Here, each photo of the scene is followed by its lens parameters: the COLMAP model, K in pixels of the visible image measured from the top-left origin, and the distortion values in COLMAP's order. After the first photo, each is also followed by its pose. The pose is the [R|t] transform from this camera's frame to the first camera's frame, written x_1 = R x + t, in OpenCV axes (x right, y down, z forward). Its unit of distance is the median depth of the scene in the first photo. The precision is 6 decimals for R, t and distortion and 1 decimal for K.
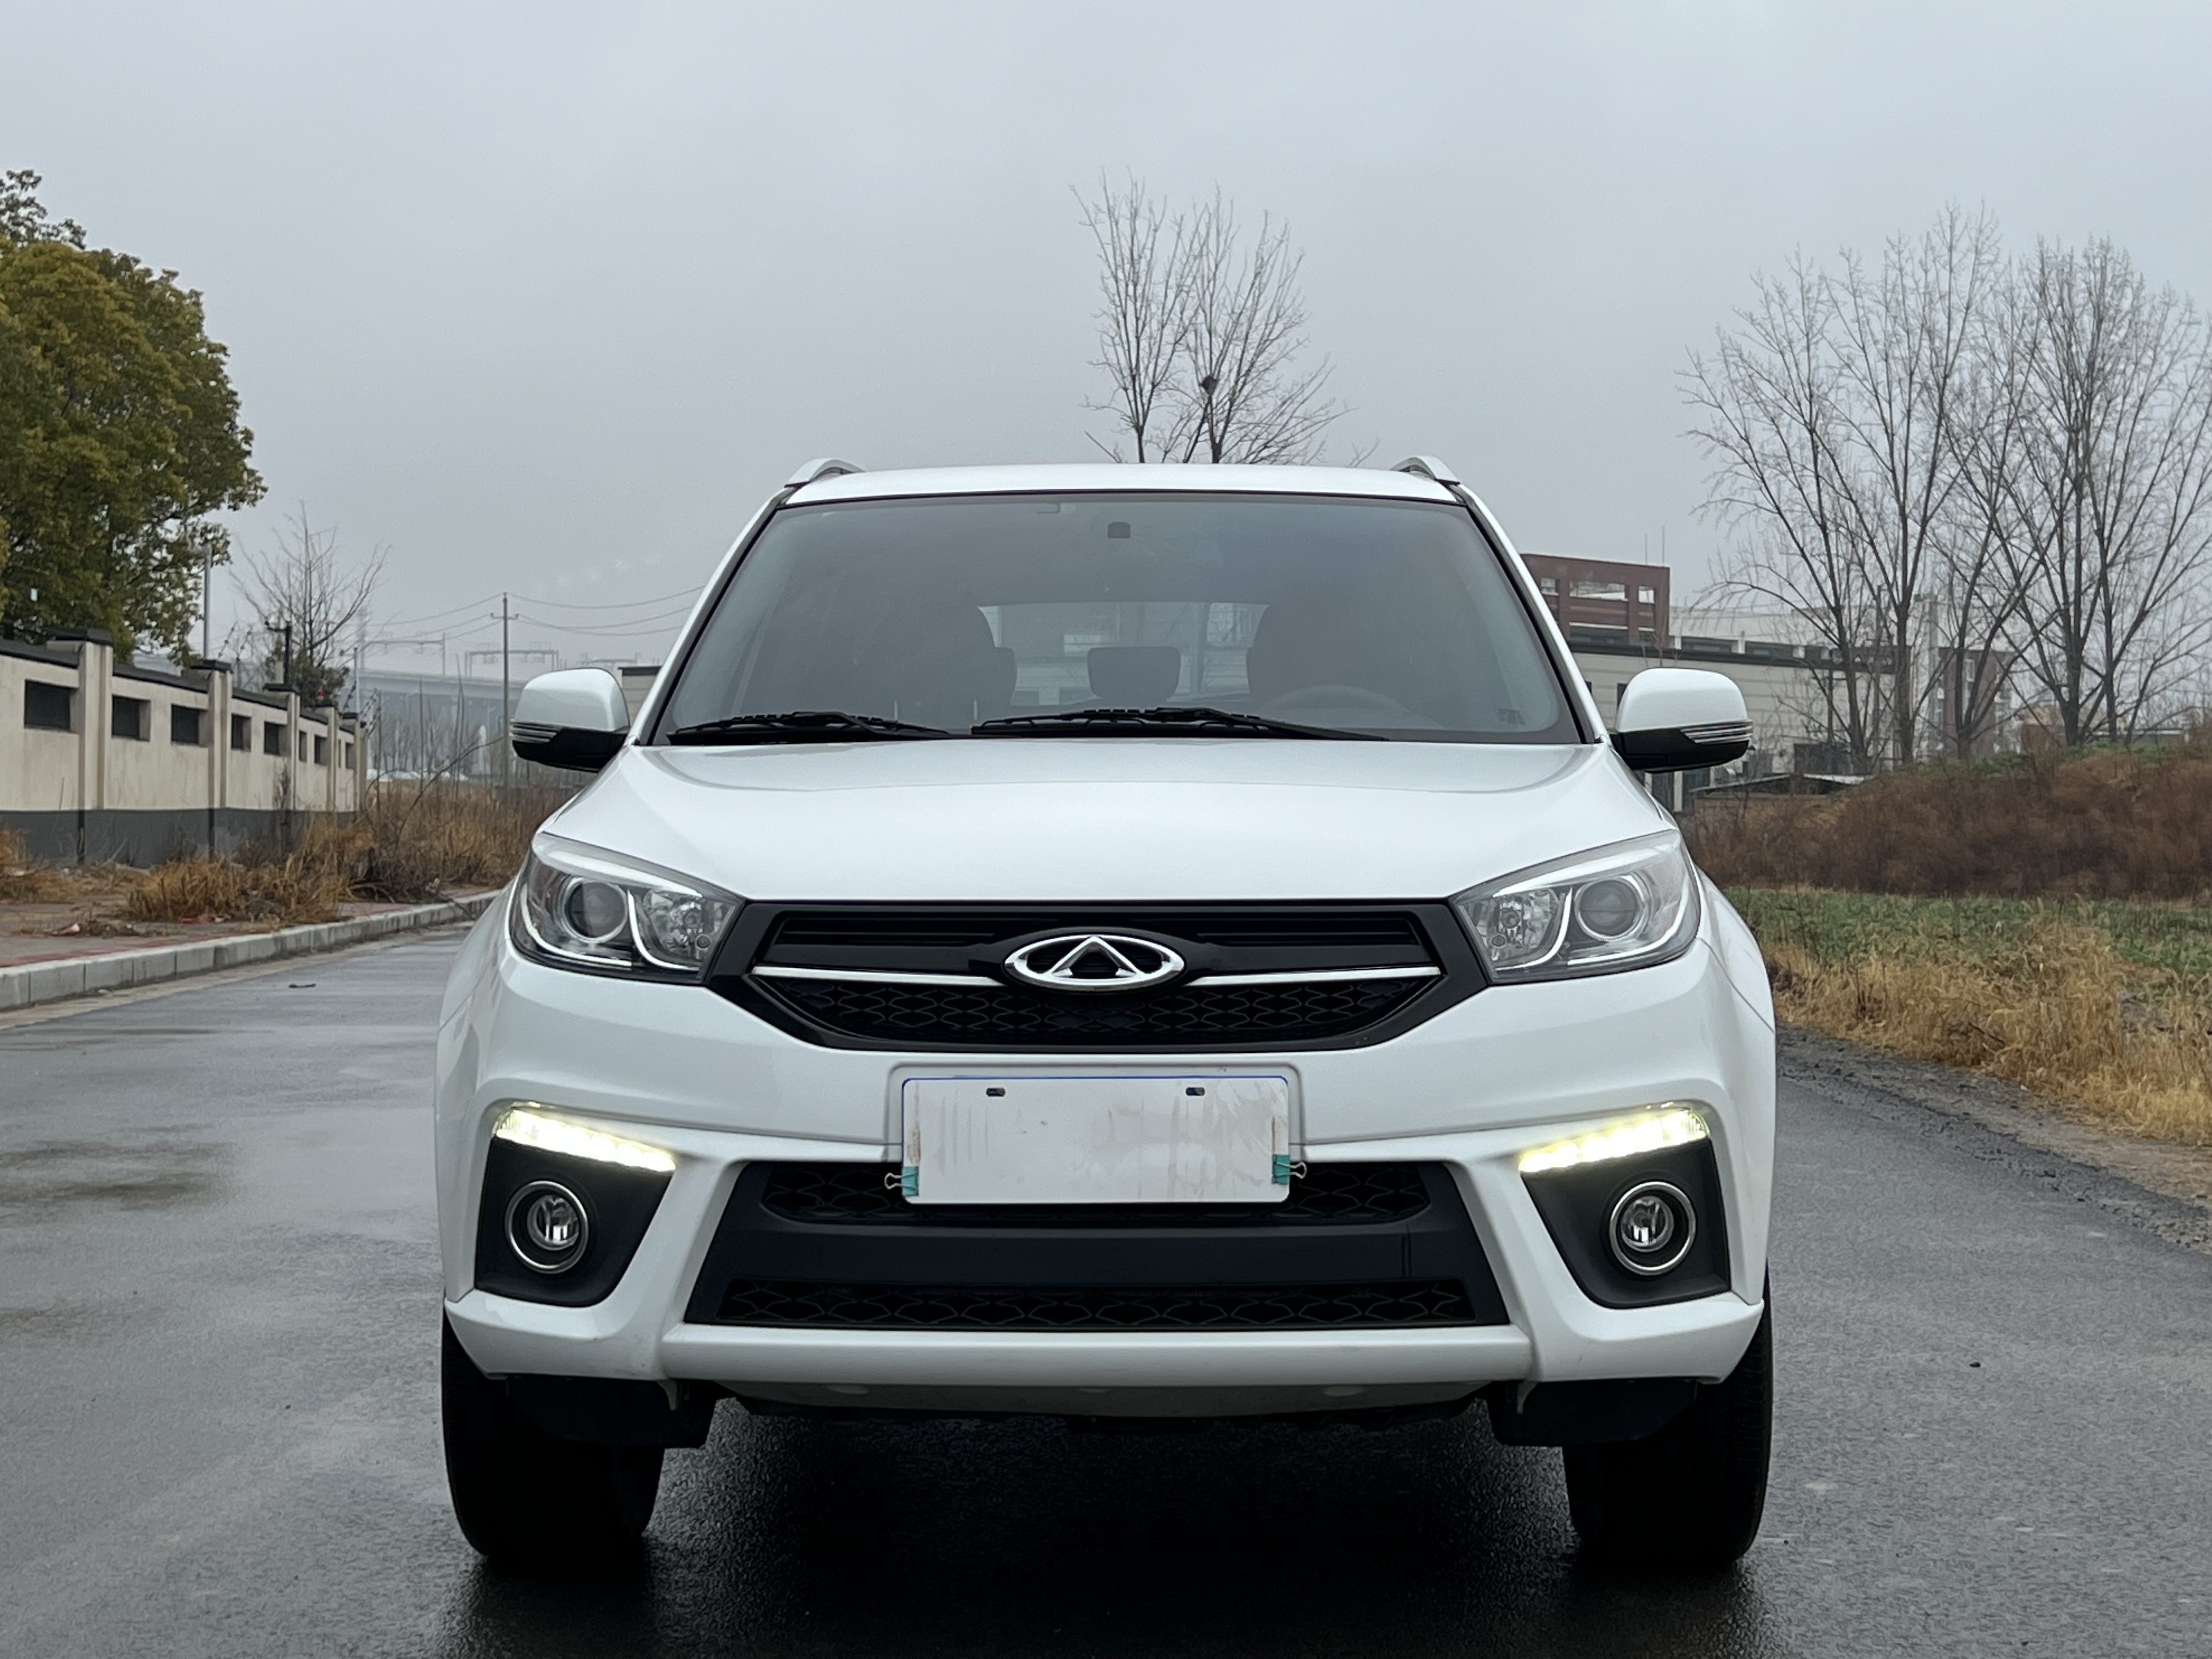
lens RADIAL K [[3383.0, 0, 1104.0], [0, 3383.0, 822.1], [0, 0, 1]] dist [0.108508, 0.000000]
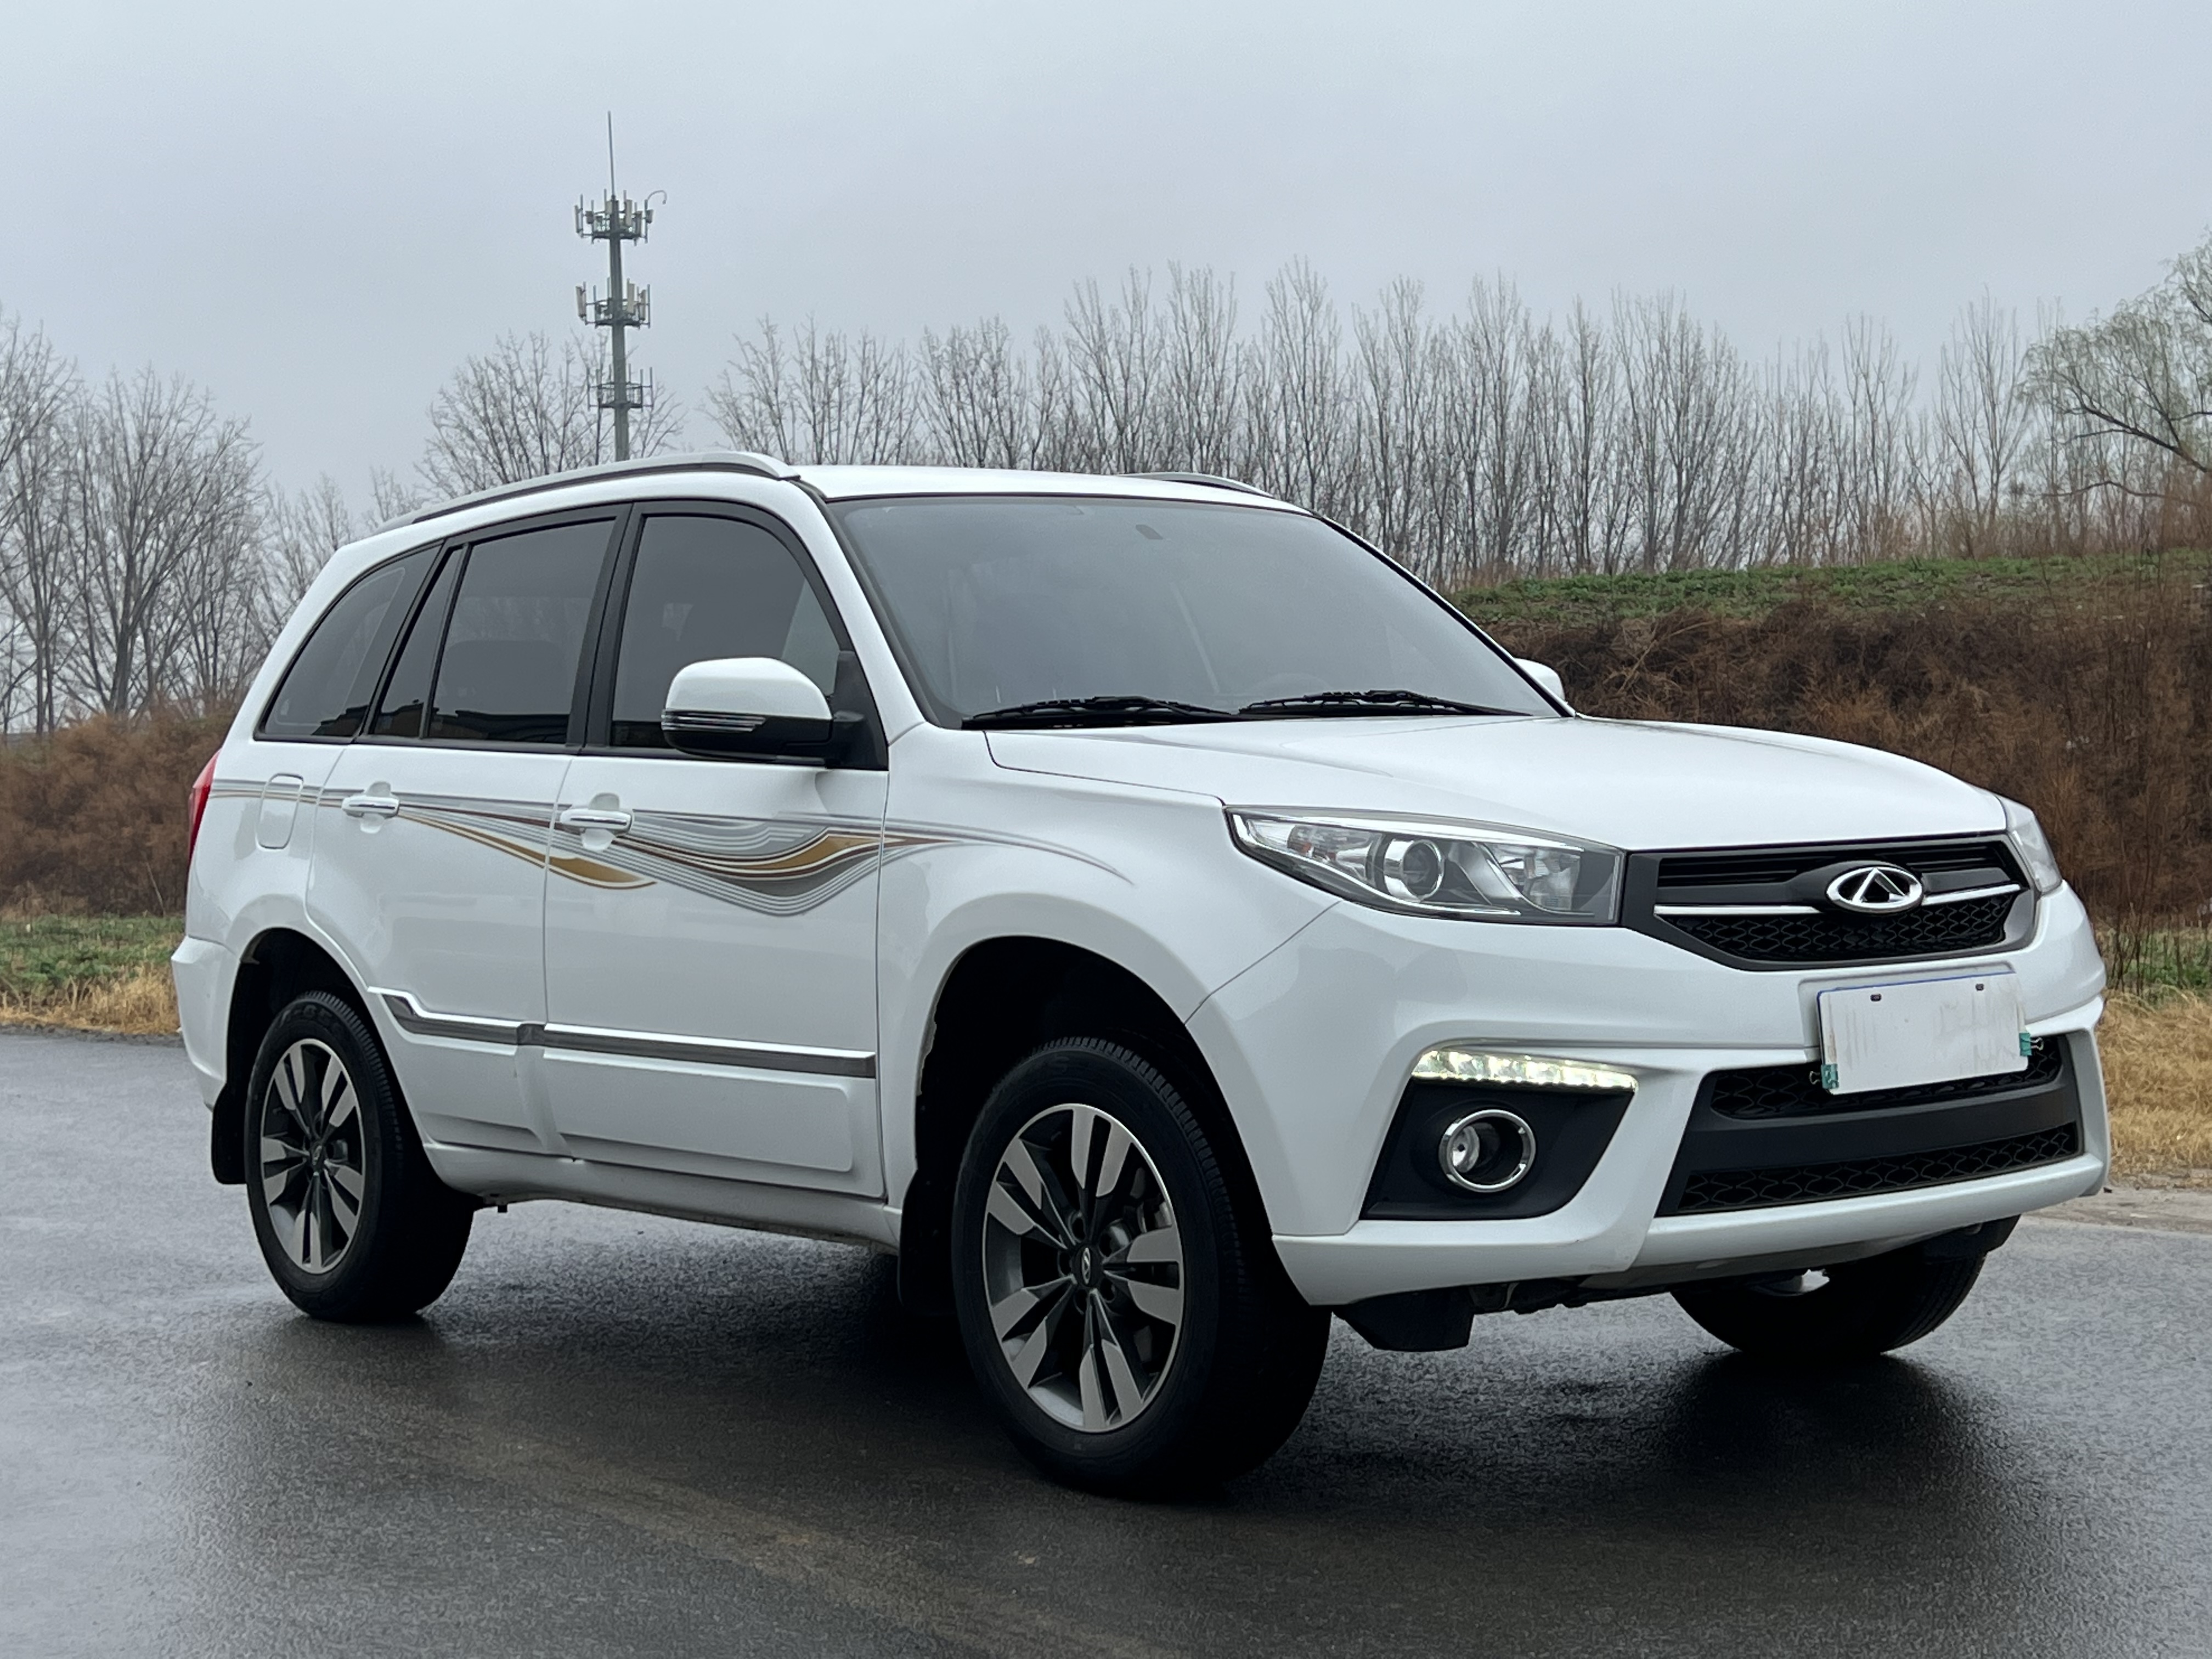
lens RADIAL K [[3383.0, 0, 1105.6], [0, 3383.0, 843.8], [0, 0, 1]] dist [0.108508, 0.000000]
pose [[0.769829, -0.032639, 0.637415, -0.918693], [0.031822, 0.999412, 0.012743, 0.000369], [-0.637456, 0.010474, 0.770416, 0.212044]]
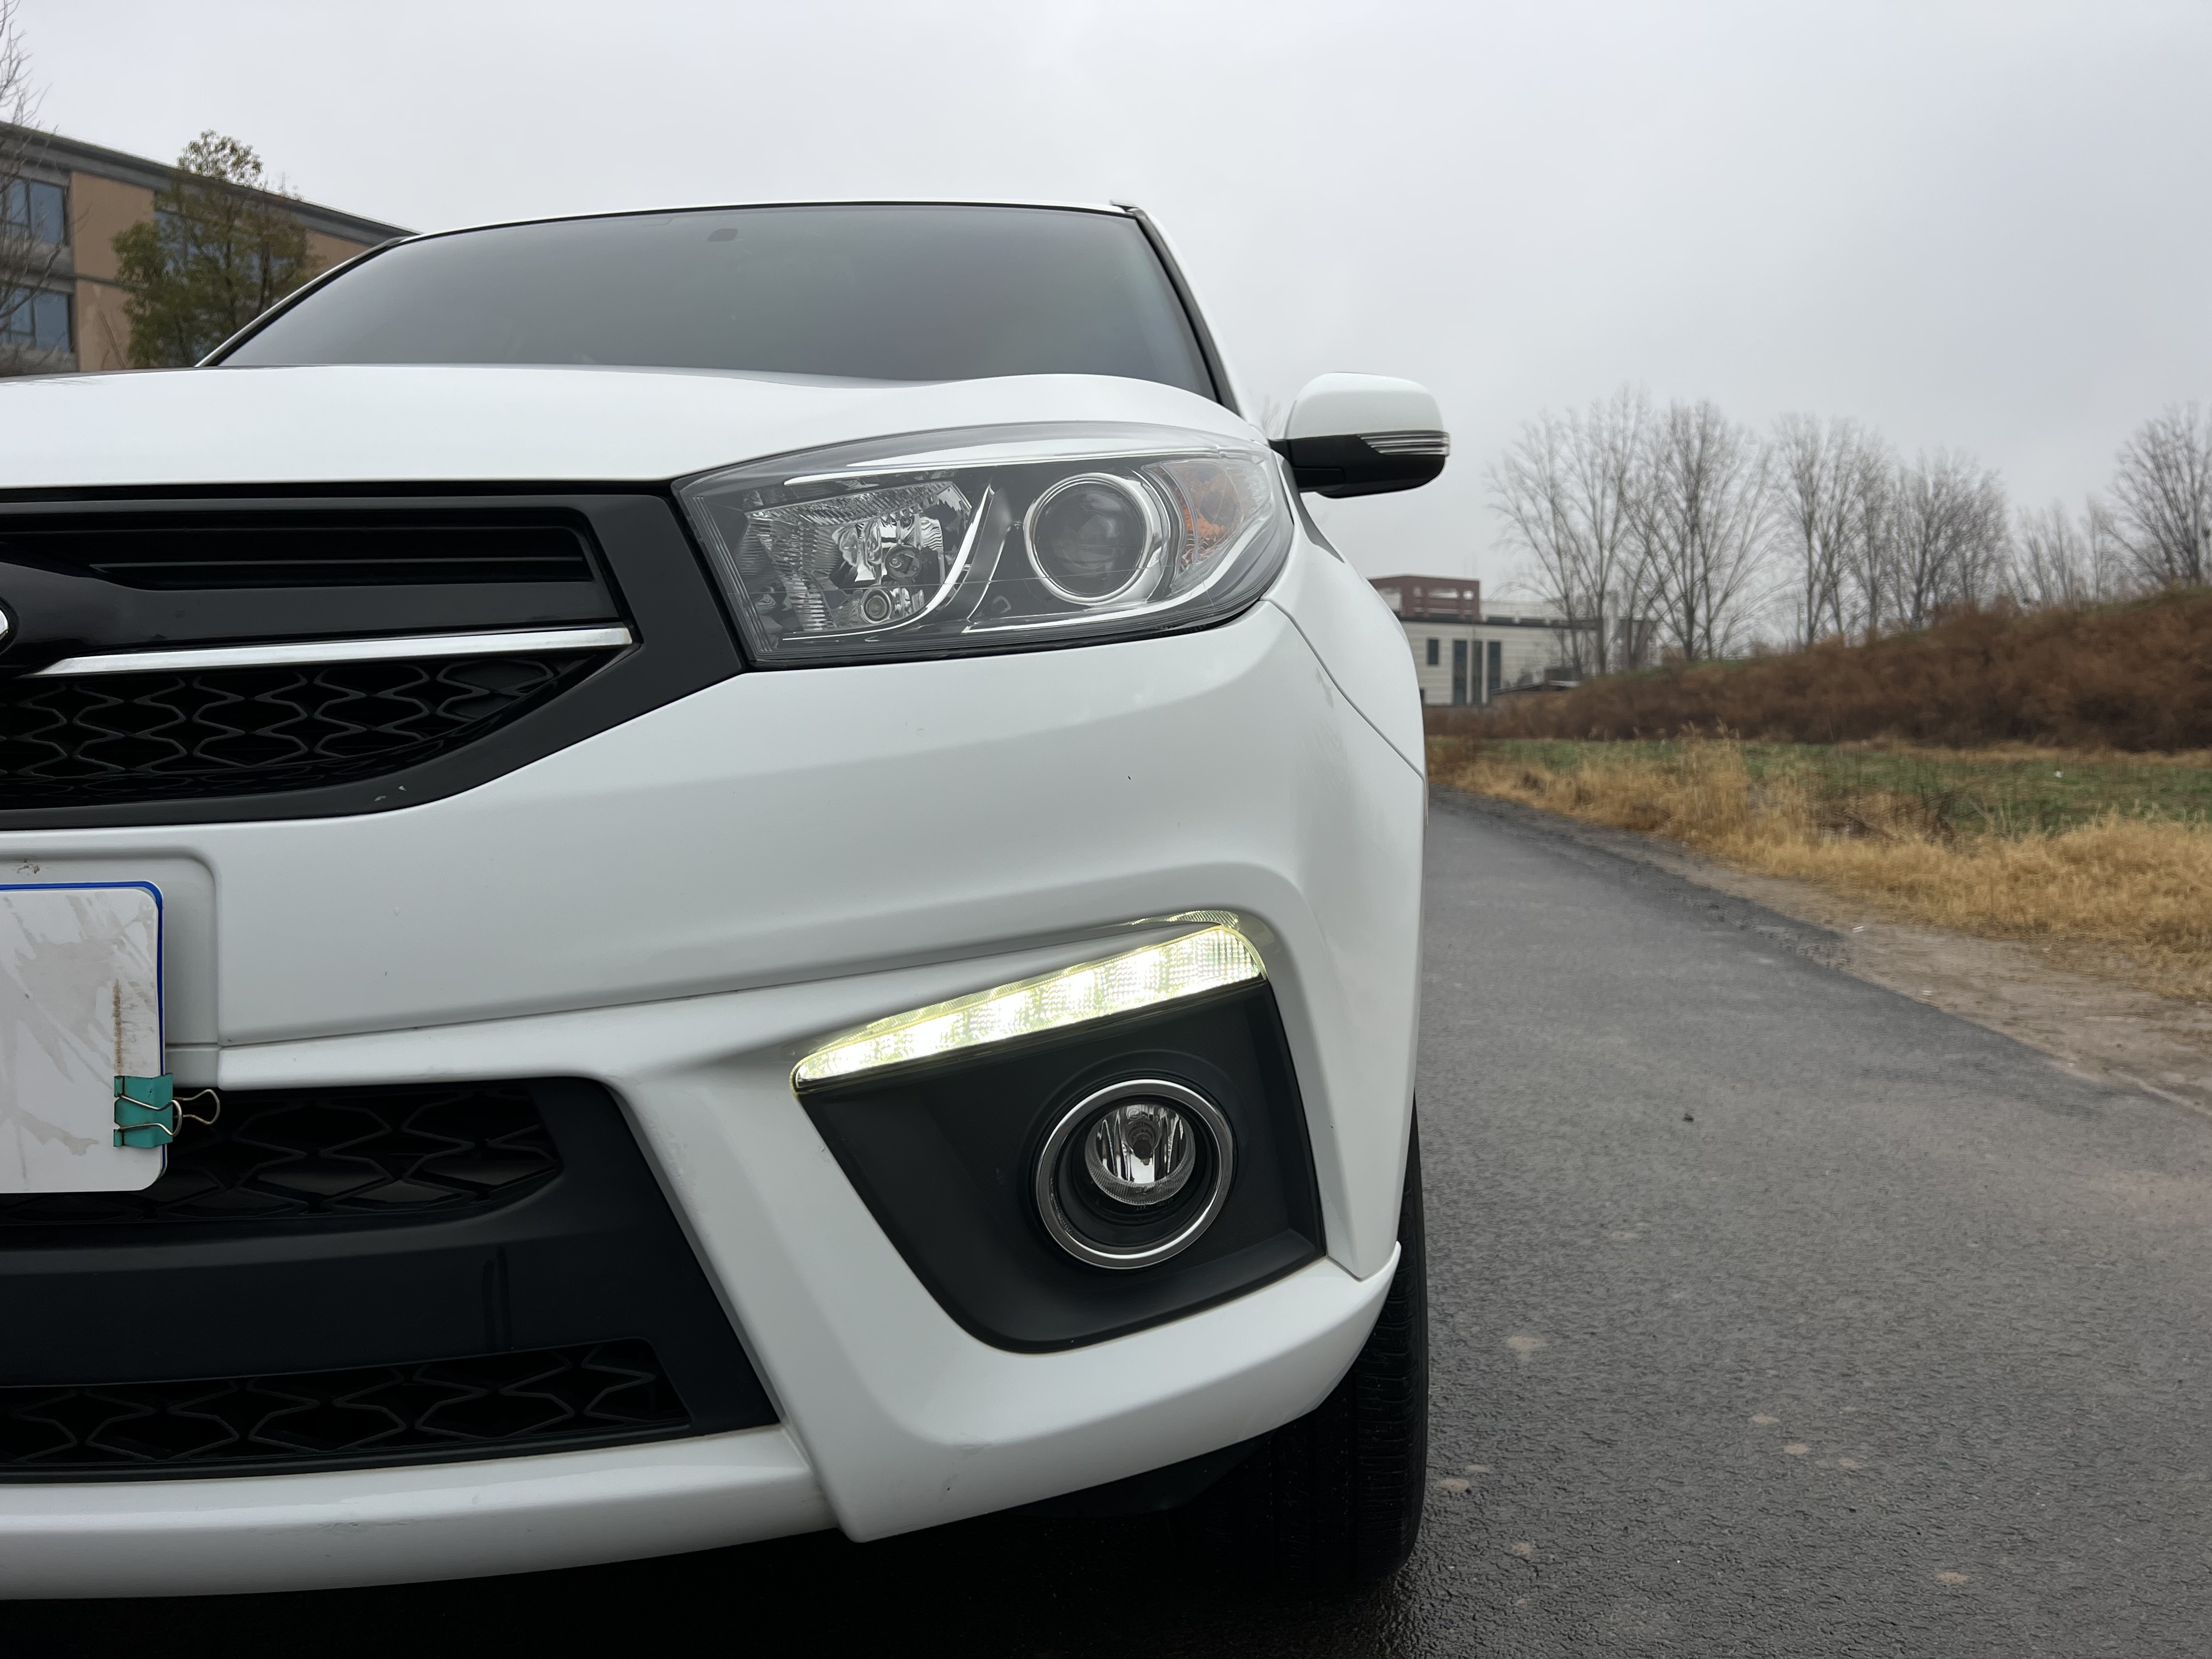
lens RADIAL K [[1677.9, 0, 1114.1], [0, 1677.9, 834.7], [0, 0, 1]] dist [0.048350, -0.064492]
pose [[0.998536, -0.017559, -0.051152, 0.161935], [0.021015, 0.997476, 0.067830, 0.052236], [0.049832, -0.068806, 0.996385, 0.724017]]
